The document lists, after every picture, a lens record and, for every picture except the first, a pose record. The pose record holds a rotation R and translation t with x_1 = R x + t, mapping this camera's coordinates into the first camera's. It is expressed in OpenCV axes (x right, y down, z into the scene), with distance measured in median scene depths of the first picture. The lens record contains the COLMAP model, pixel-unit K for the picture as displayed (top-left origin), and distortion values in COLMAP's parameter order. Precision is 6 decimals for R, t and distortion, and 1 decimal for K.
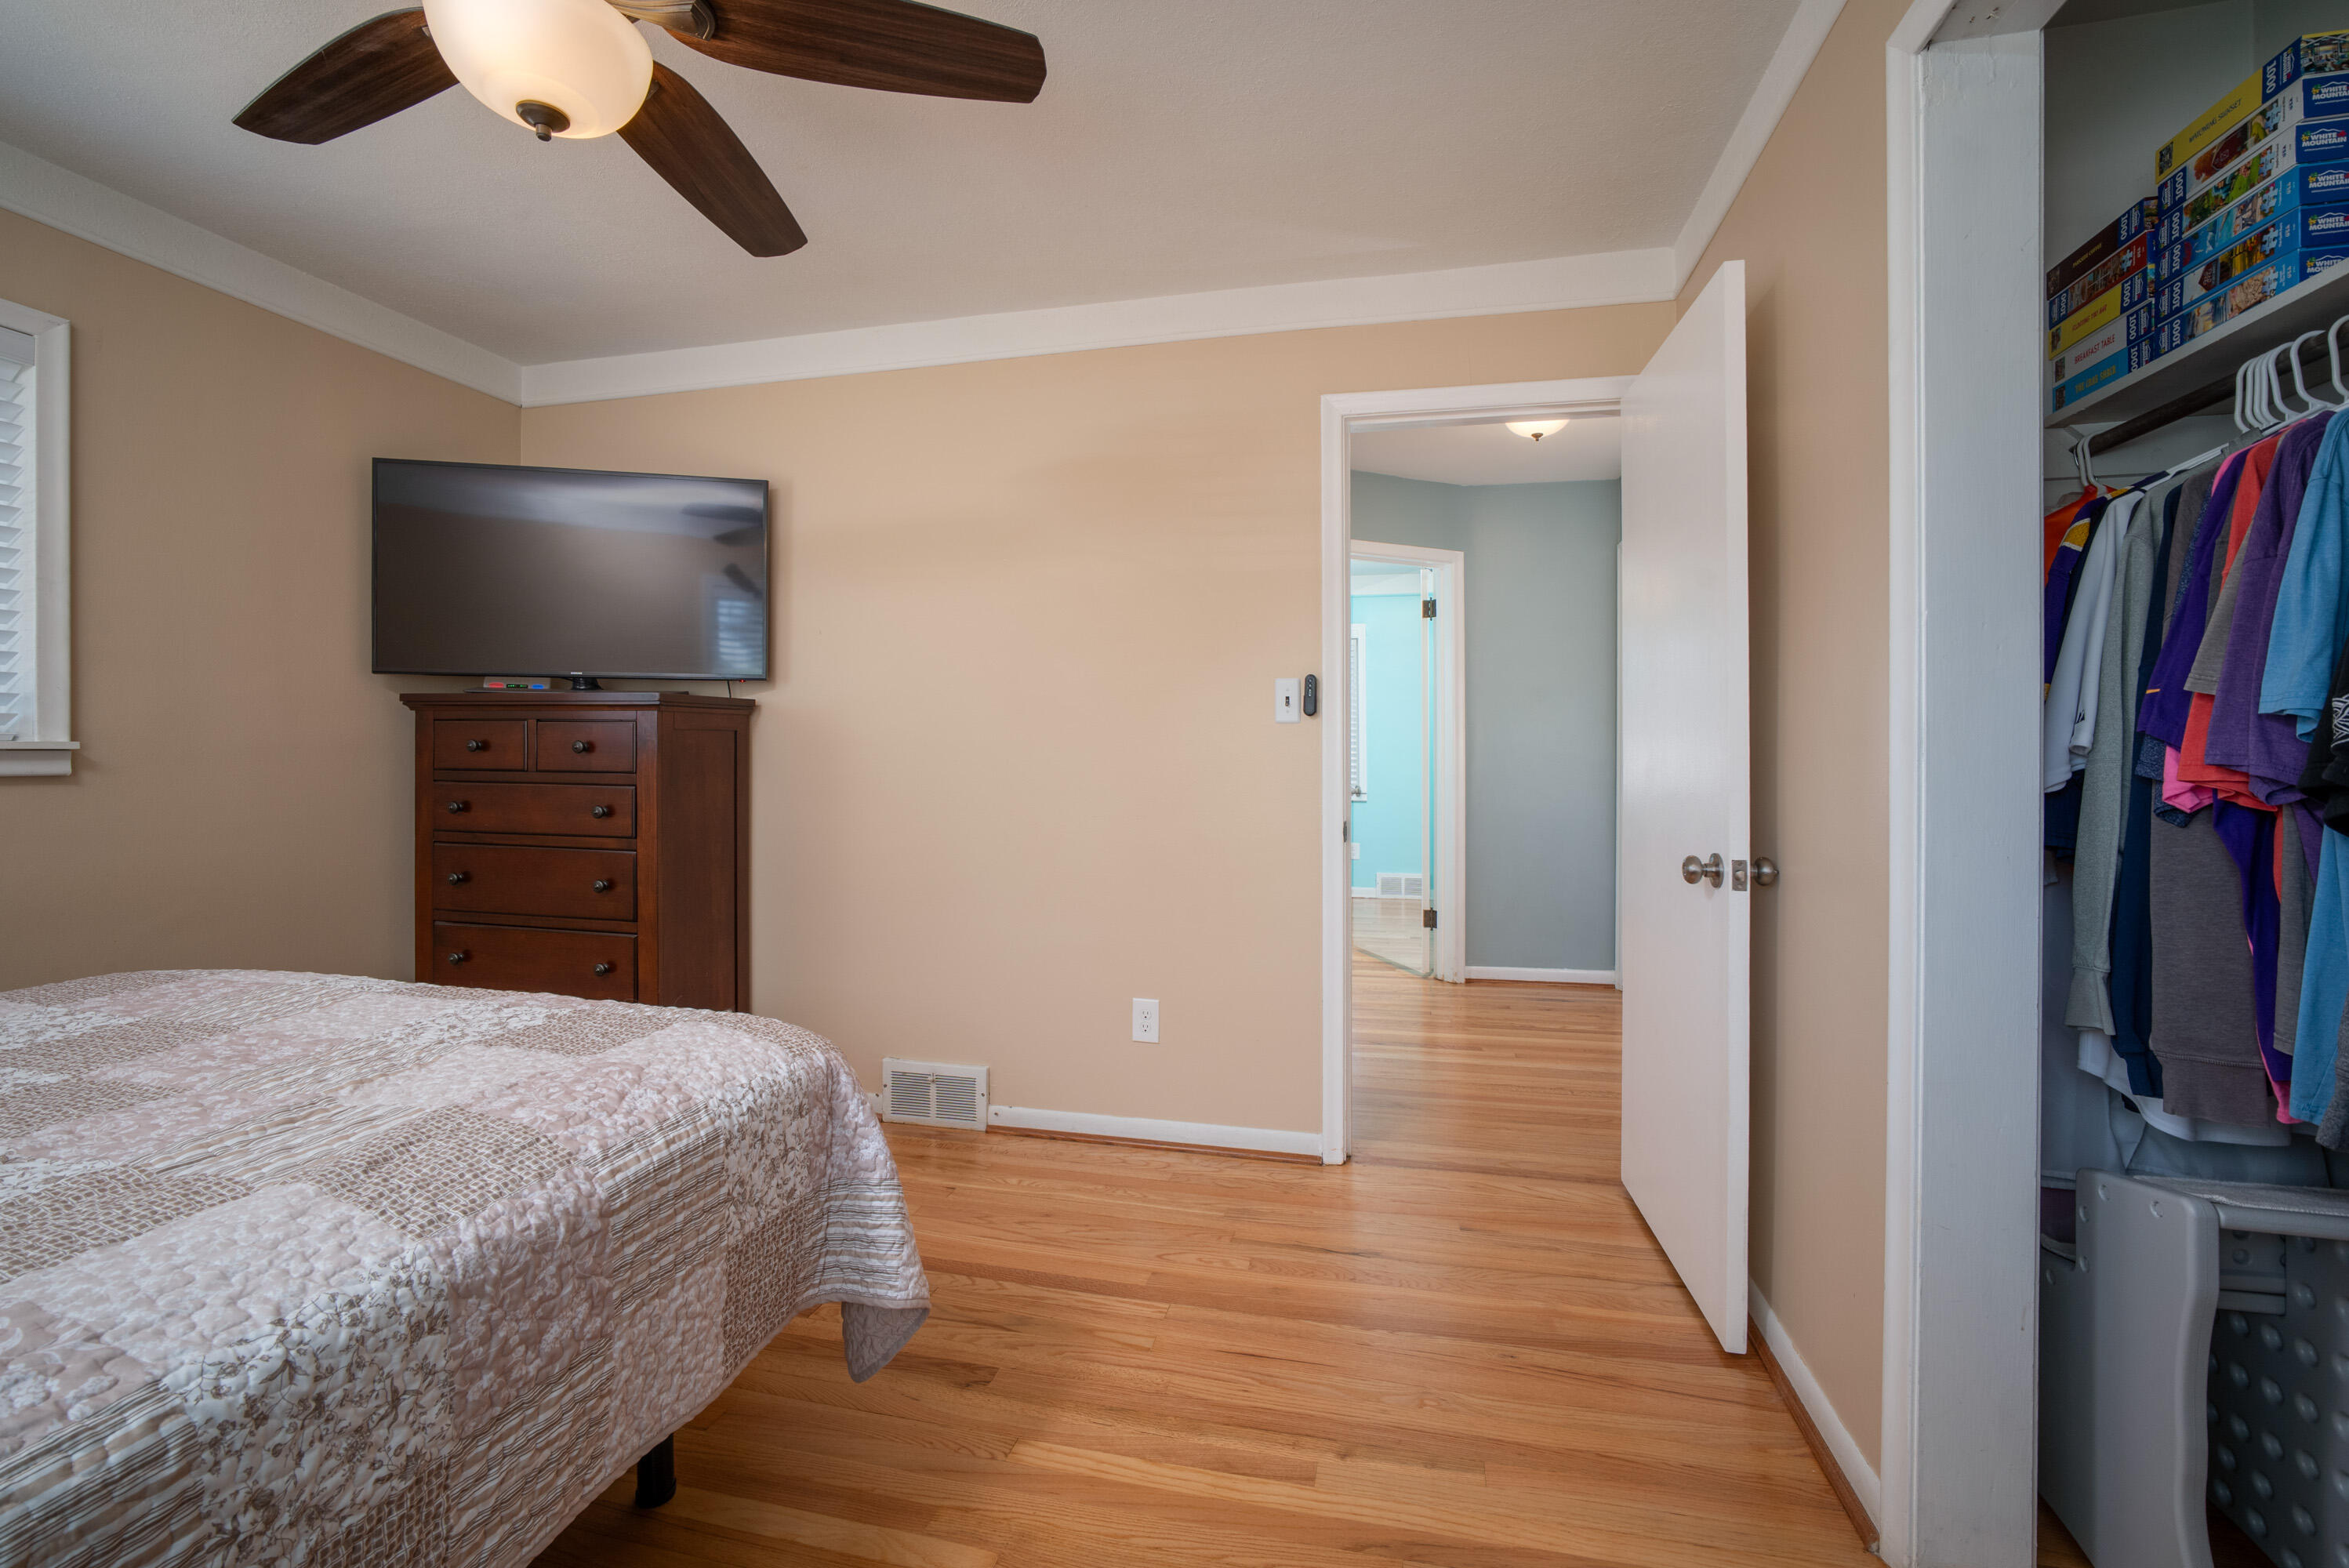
lens RADIAL K [[1005.7, 0, 1177.4], [0, 1005.7, 765.6], [0, 0, 1]] dist [0.000194, 0.001355]
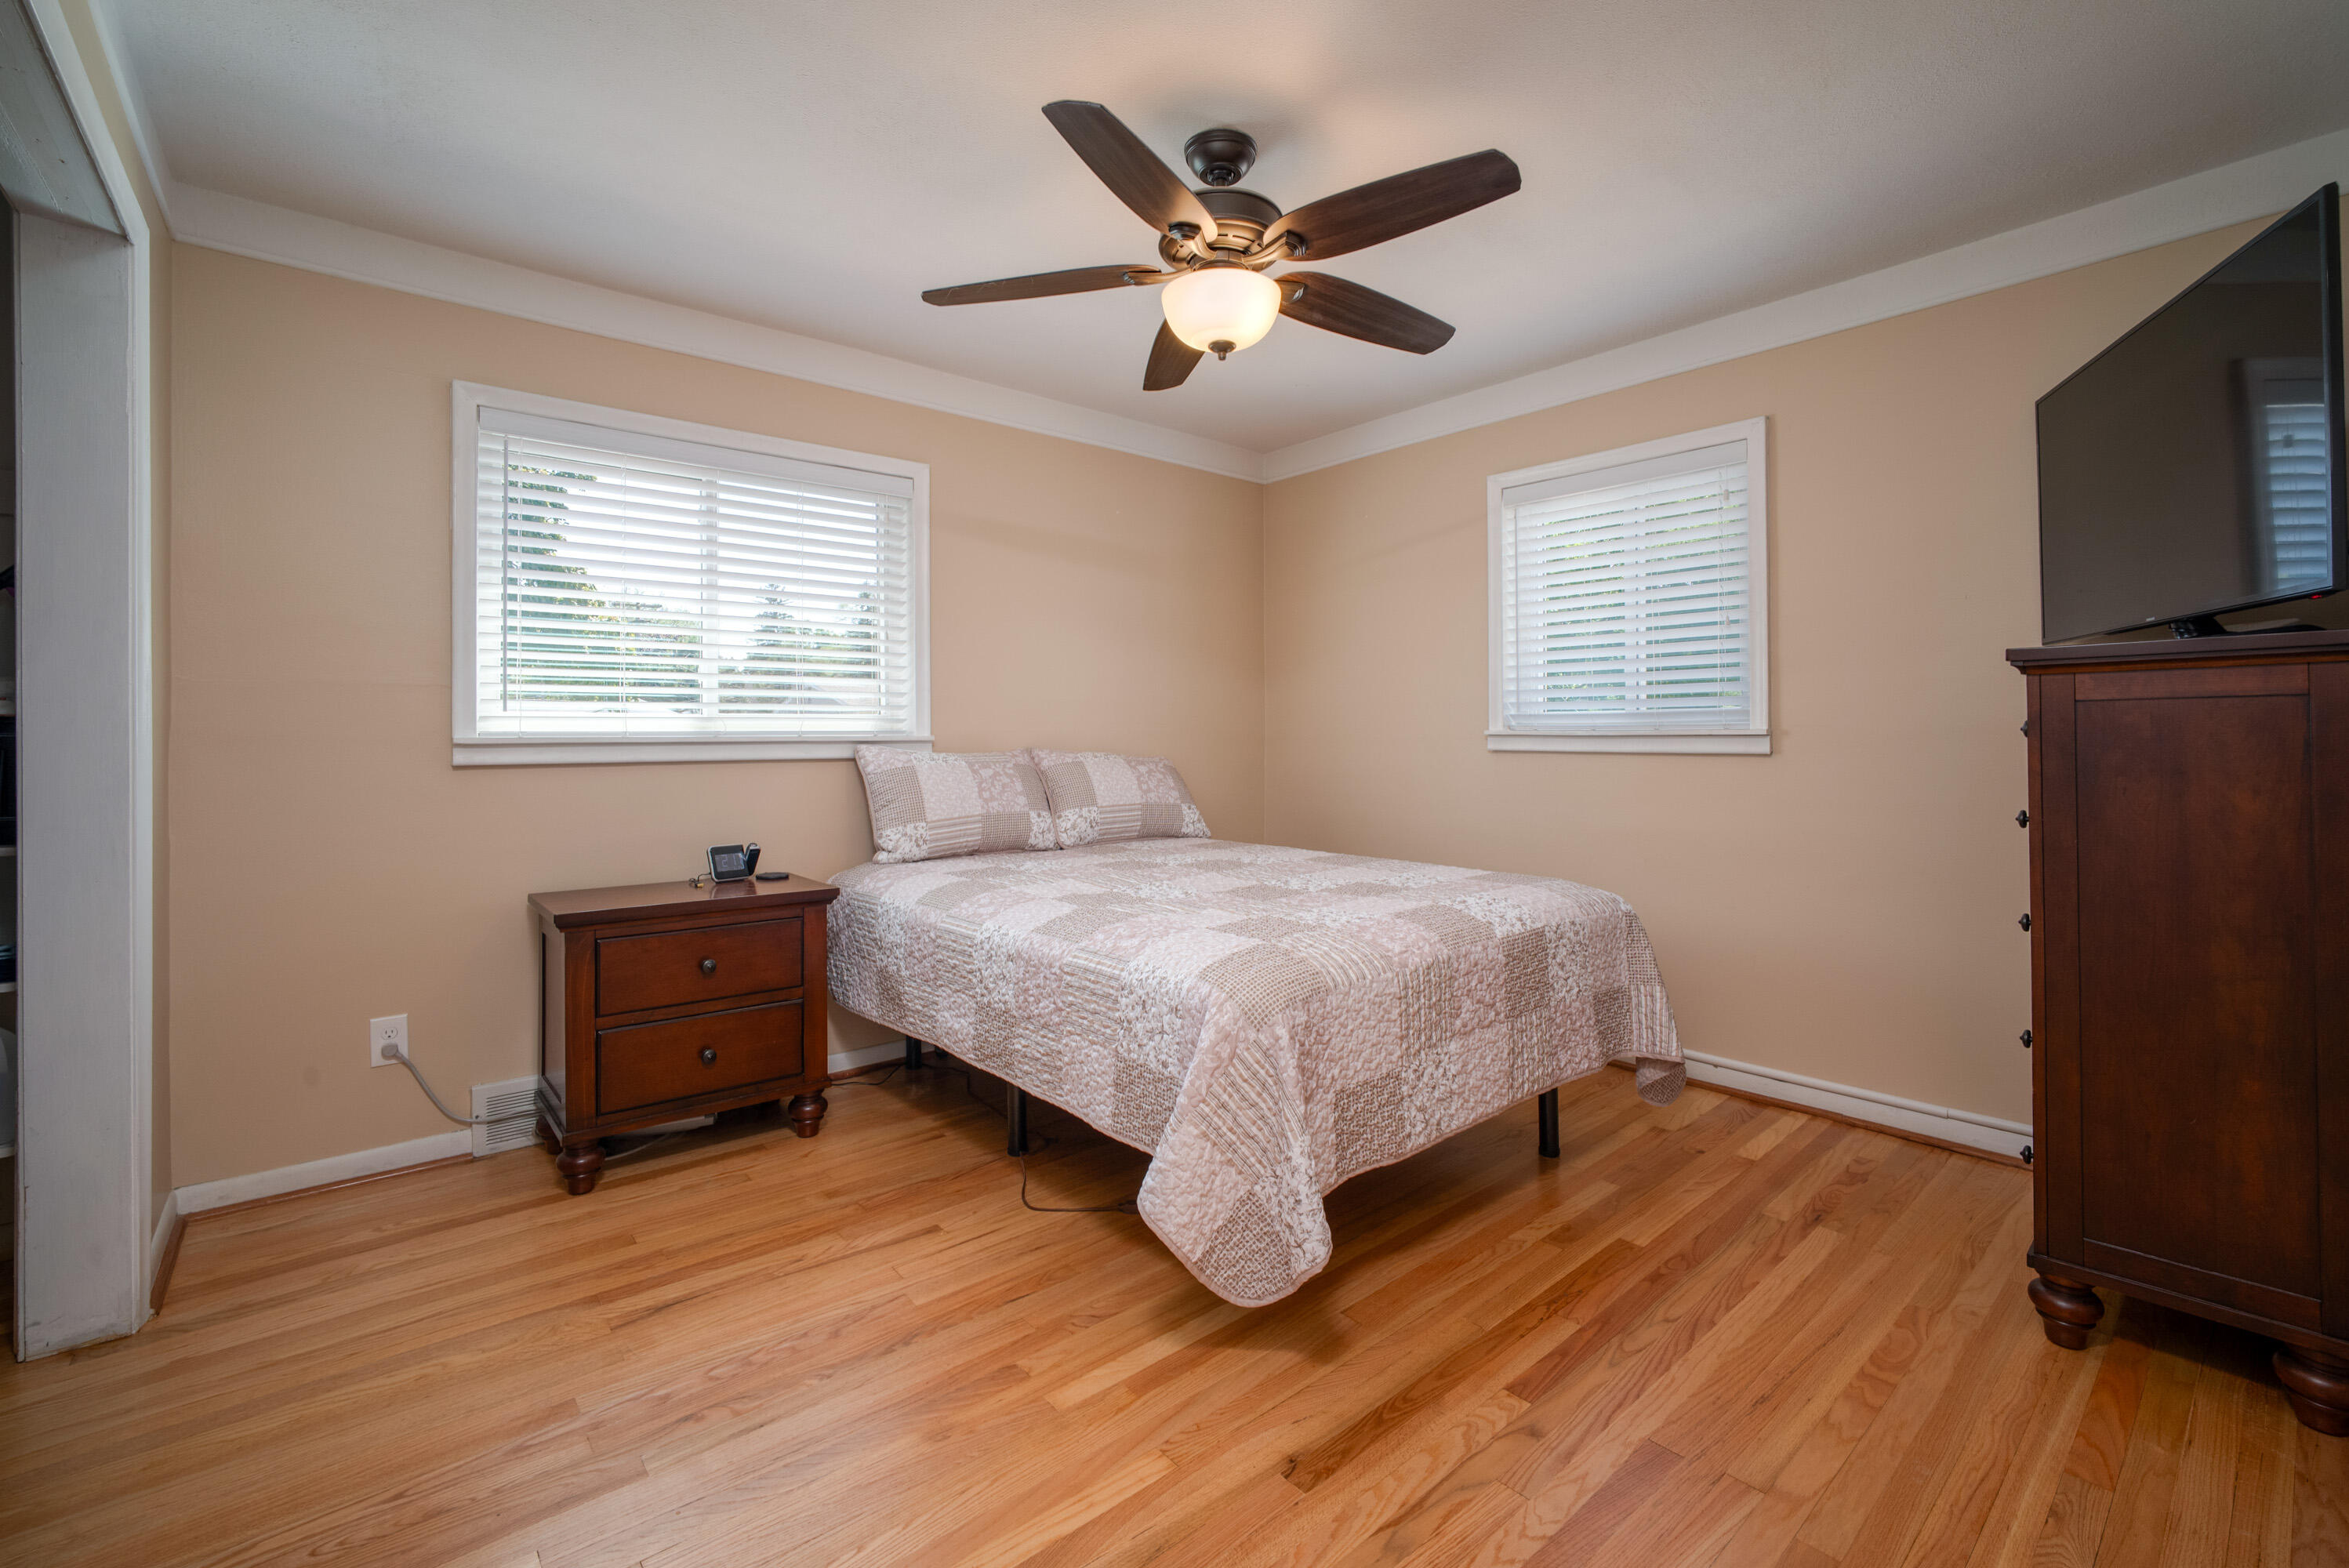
lens RADIAL K [[1005.7, 0, 1155.2], [0, 1005.7, 732.3], [0, 0, 1]] dist [0.000194, 0.001355]
pose [[-0.594835, -0.000996, -0.803848, 0.752892], [-0.005662, 0.999980, 0.002950, -0.029263], [0.803828, 0.006306, -0.594828, 1.883325]]
